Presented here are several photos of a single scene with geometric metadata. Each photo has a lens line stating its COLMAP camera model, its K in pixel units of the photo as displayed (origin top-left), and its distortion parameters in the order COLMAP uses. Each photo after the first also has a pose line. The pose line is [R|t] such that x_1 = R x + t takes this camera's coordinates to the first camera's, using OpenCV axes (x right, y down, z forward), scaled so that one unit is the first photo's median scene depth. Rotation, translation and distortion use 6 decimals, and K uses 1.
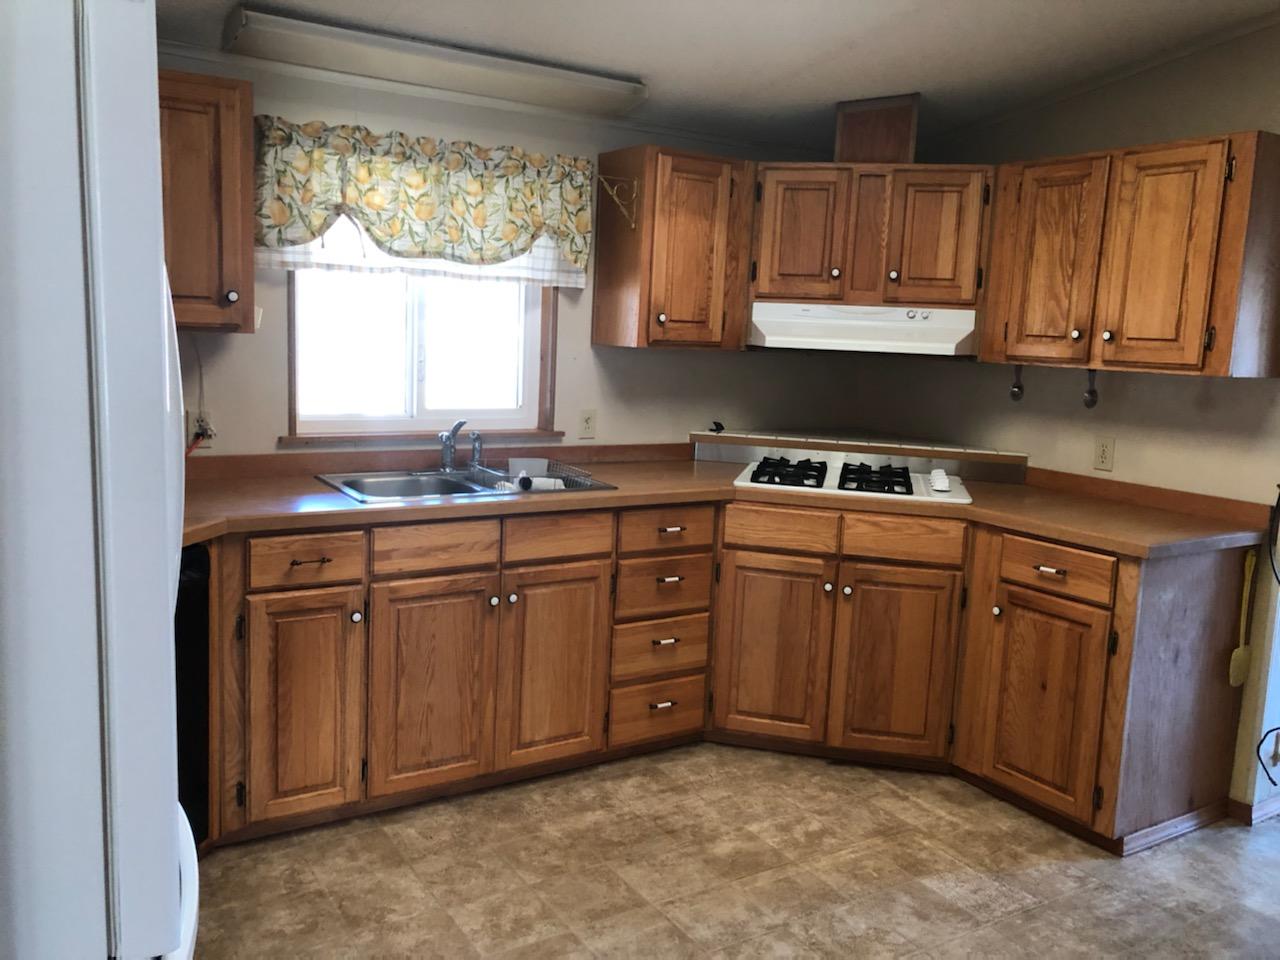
lens RADIAL K [[1056.1, 0, 638.8], [0, 1056.1, 448.3], [0, 0, 1]] dist [0.119046, -0.173324]
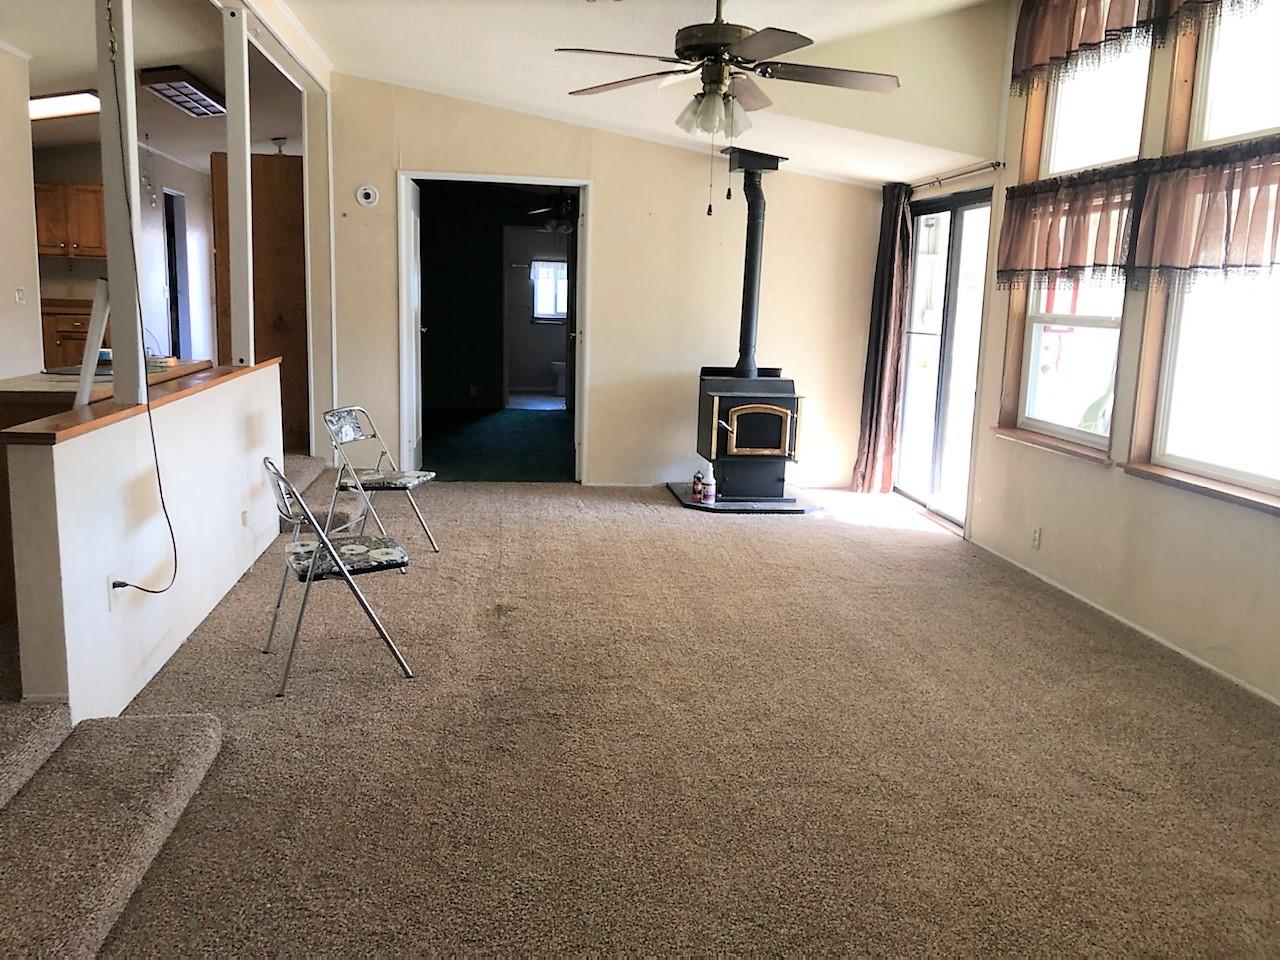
lens RADIAL K [[1048.5, 0, 634.6], [0, 1048.5, 464.3], [0, 0, 1]] dist [0.022046, 0.000661]
pose [[0.425967, -0.183610, 0.885912, -1.619771], [0.101892, 0.982697, 0.154677, 0.195929], [-0.898983, 0.024380, 0.437304, -1.667580]]
